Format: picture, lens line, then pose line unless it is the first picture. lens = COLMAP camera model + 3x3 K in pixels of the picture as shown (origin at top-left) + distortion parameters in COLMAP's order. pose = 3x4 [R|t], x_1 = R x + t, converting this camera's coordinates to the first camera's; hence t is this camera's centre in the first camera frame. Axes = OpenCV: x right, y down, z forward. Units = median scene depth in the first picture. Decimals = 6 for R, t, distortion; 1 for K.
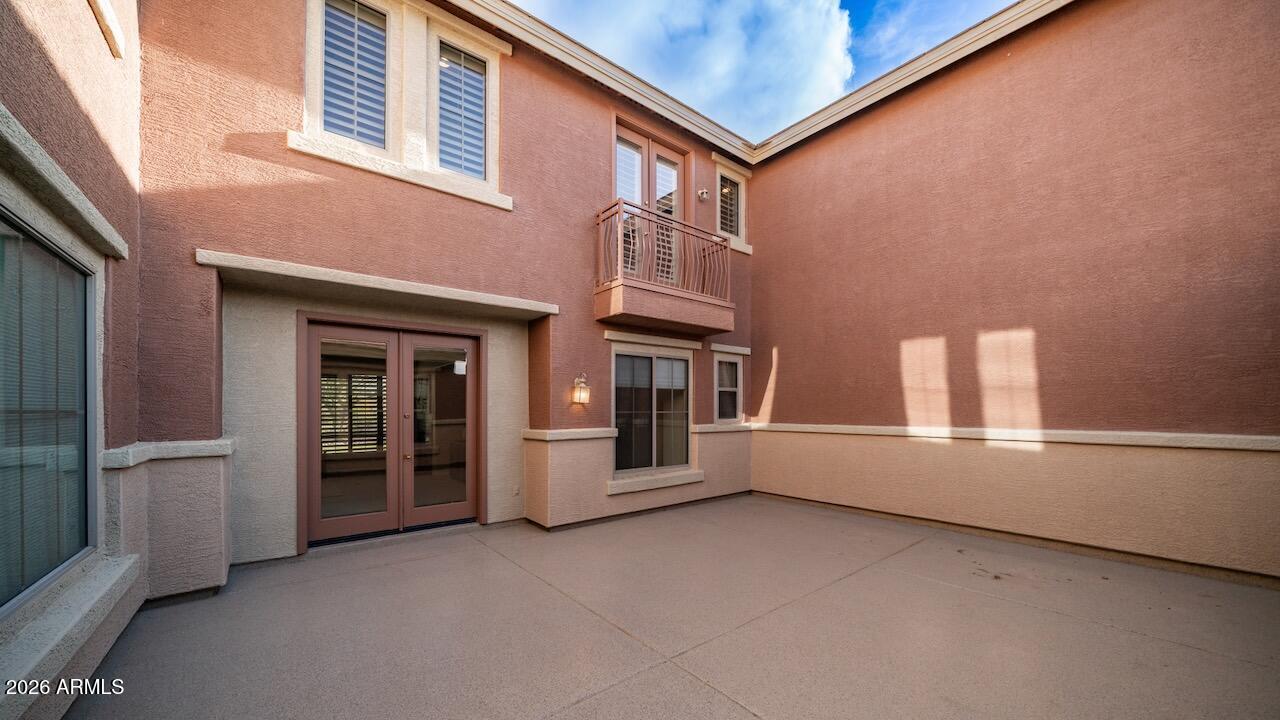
lens RADIAL K [[445.9, 0, 622.4], [0, 445.9, 407.1], [0, 0, 1]] dist [-0.001591, -0.000053]
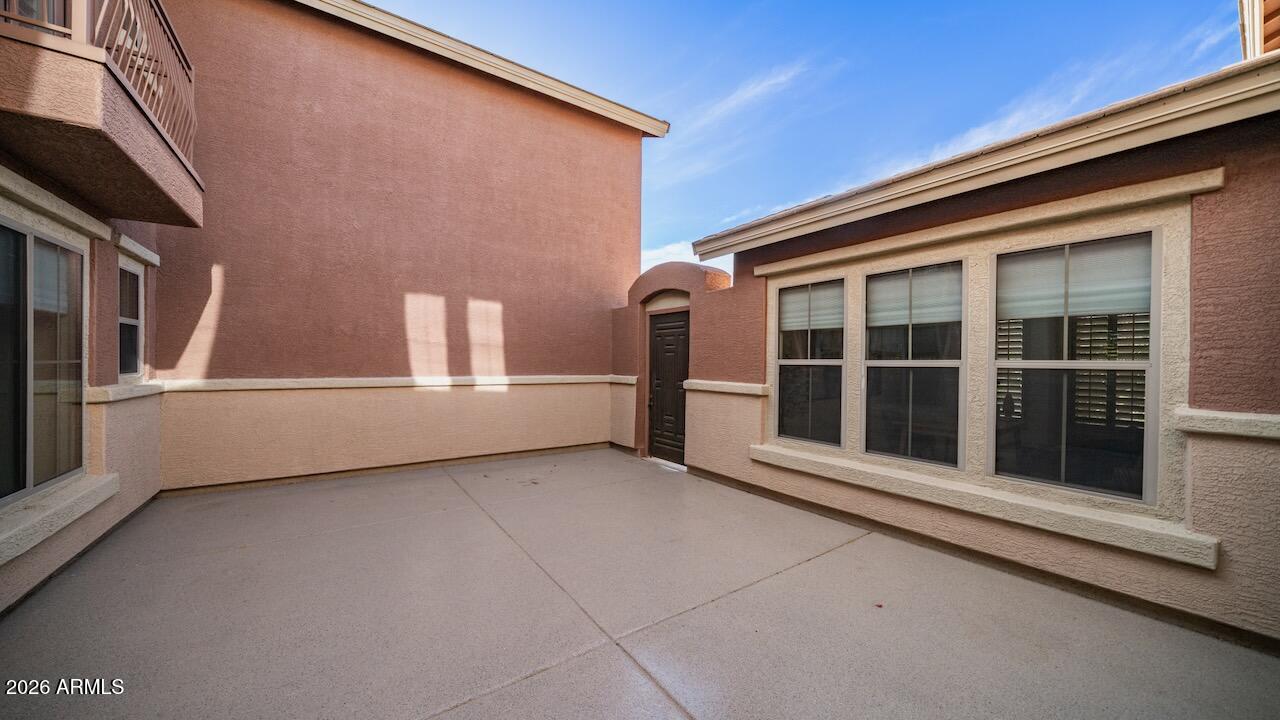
lens RADIAL K [[445.9, 0, 640.4], [0, 445.9, 365.4], [0, 0, 1]] dist [-0.001591, -0.000053]
pose [[0.050036, -0.005347, 0.998733, -0.369536], [-0.017522, 0.999827, 0.006231, 0.000818], [-0.998594, -0.017812, 0.049934, 0.424542]]
